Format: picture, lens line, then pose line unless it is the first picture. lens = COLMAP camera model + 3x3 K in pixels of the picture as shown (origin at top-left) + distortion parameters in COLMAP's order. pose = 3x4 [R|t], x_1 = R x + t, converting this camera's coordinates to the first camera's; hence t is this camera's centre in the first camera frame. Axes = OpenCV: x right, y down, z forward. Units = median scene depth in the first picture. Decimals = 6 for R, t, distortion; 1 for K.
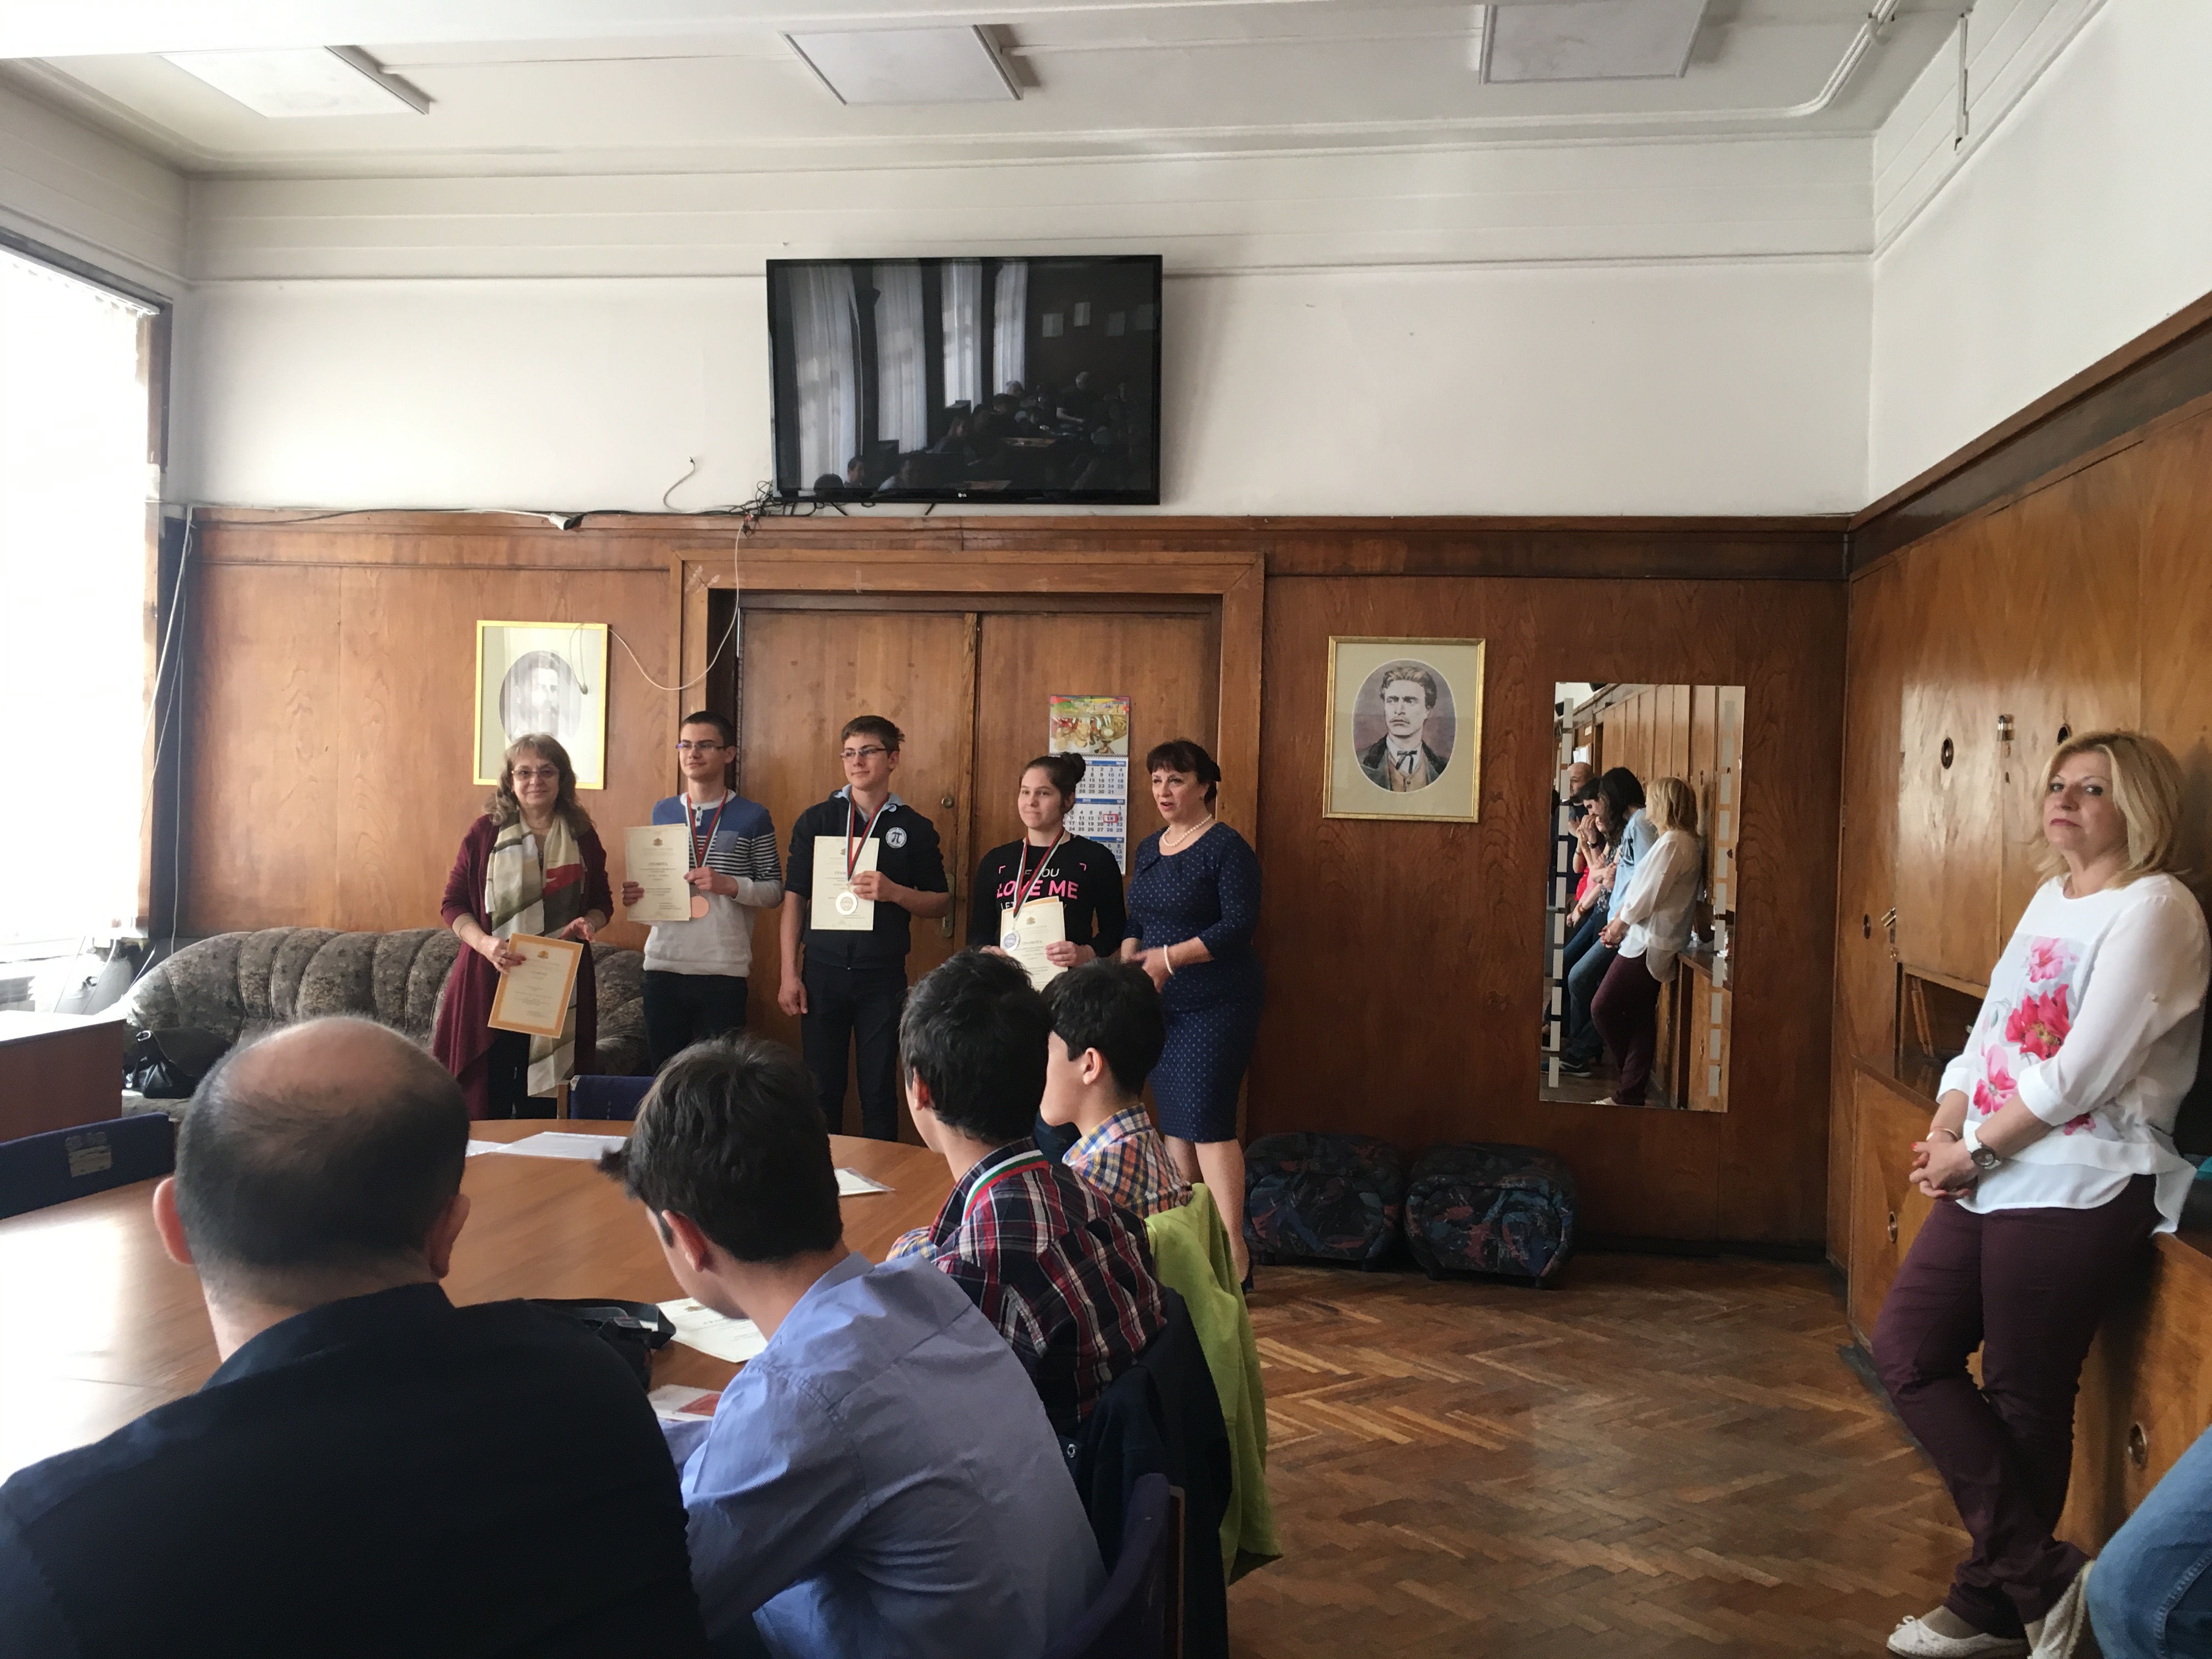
lens RADIAL K [[1866.3, 0, 1105.2], [0, 1866.3, 836.1], [0, 0, 1]] dist [0.098580, -0.129195]
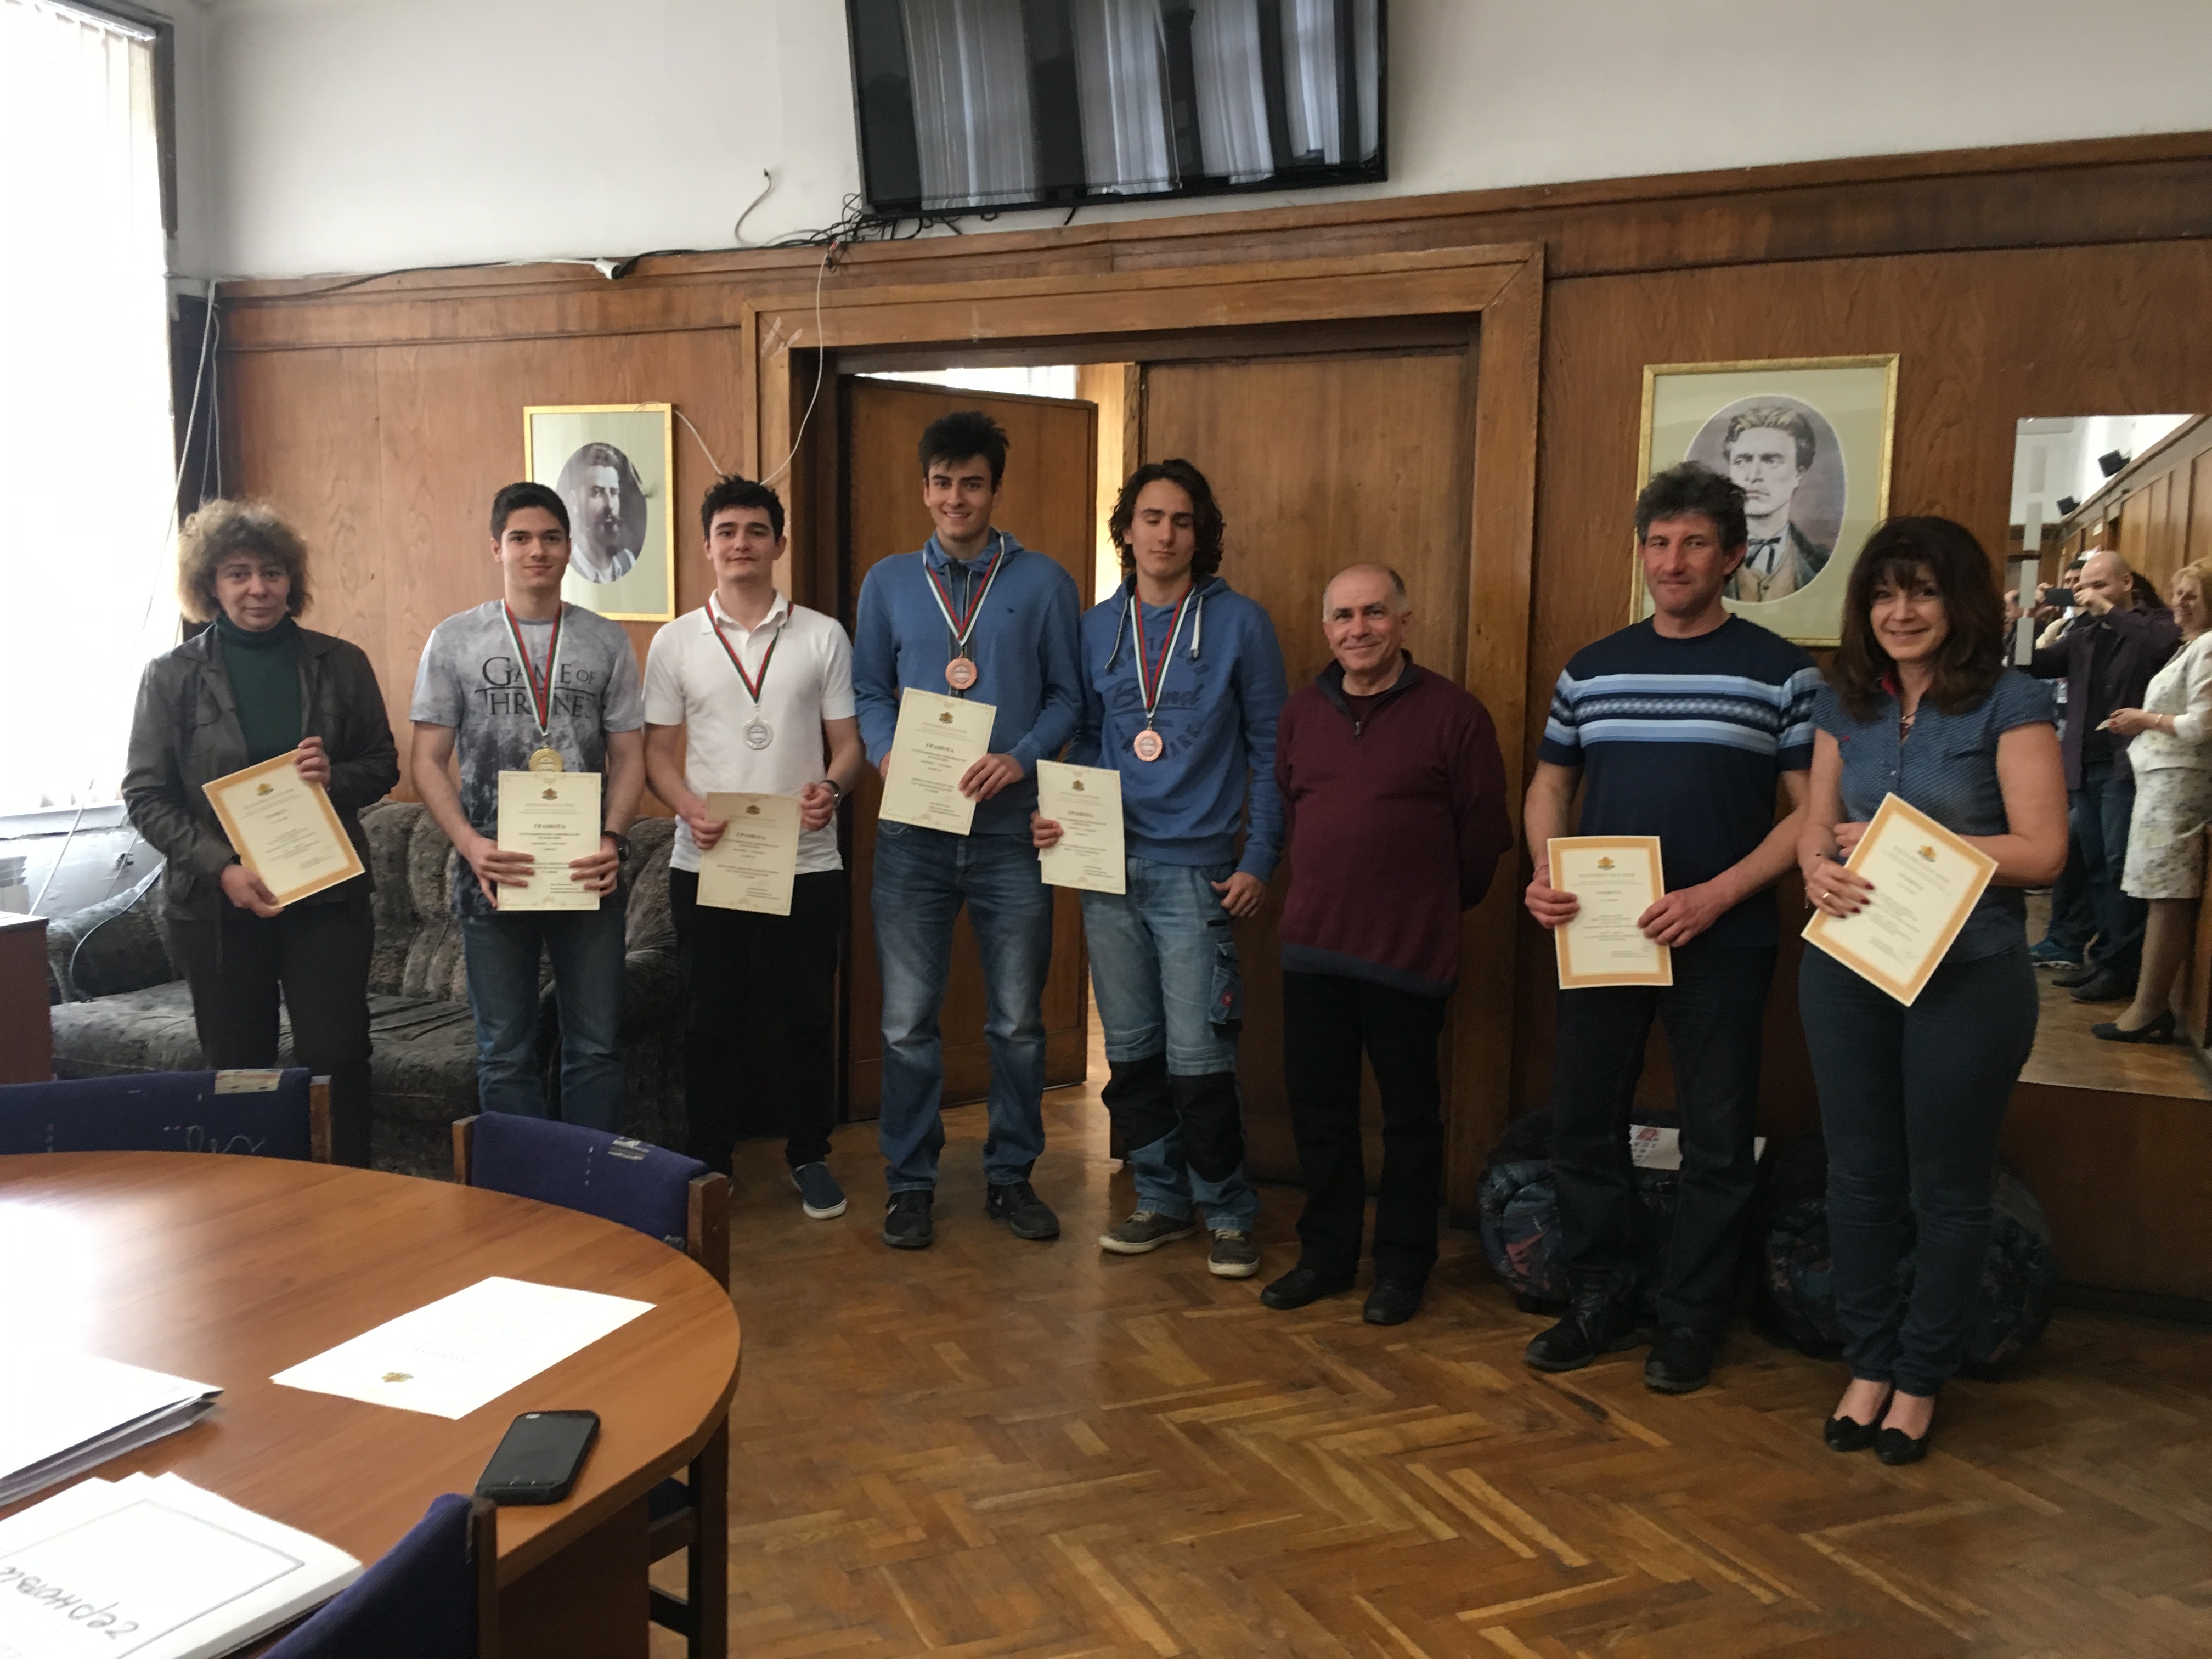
lens RADIAL K [[1866.3, 0, 1105.2], [0, 1866.3, 836.1], [0, 0, 1]] dist [0.098580, -0.129195]
pose [[0.973316, 0.008555, -0.229311, 0.086566], [0.011369, 0.996280, 0.085425, -0.001076], [0.229189, -0.085753, 0.969597, 0.291523]]
